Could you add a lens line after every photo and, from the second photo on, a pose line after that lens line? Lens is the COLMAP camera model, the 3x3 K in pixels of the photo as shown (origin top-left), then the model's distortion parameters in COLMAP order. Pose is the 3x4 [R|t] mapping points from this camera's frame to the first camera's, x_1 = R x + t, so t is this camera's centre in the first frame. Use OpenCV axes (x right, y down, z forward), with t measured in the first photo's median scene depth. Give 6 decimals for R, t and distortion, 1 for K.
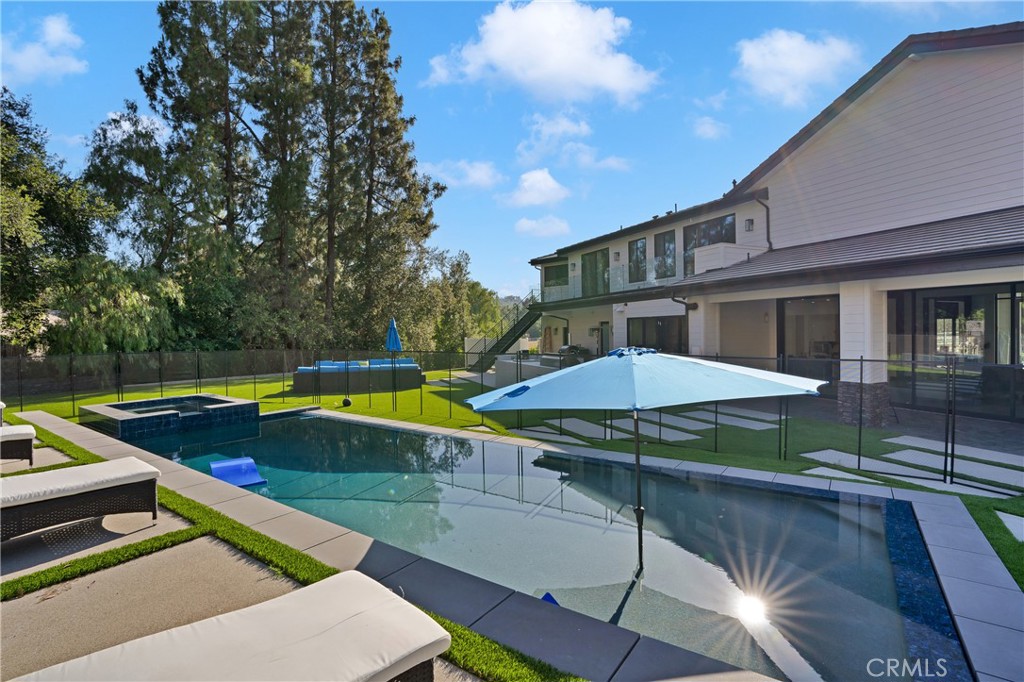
lens RADIAL K [[492.7, 0, 518.1], [0, 492.7, 335.5], [0, 0, 1]] dist [-0.049678, 0.020211]
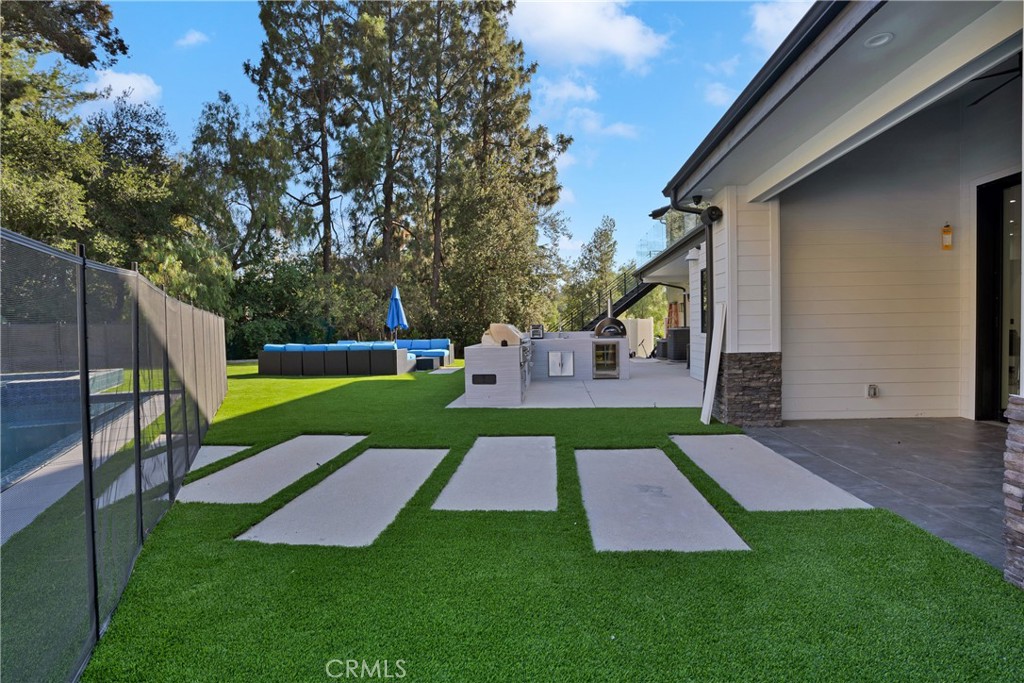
lens RADIAL K [[498.6, 0, 517.9], [0, 498.6, 348.5], [0, 0, 1]] dist [-0.000809, -0.000310]
pose [[0.892389, 0.016377, -0.450969, 0.233154], [0.001958, 0.999191, 0.040159, 0.025595], [0.451262, -0.036720, 0.891636, 0.297698]]
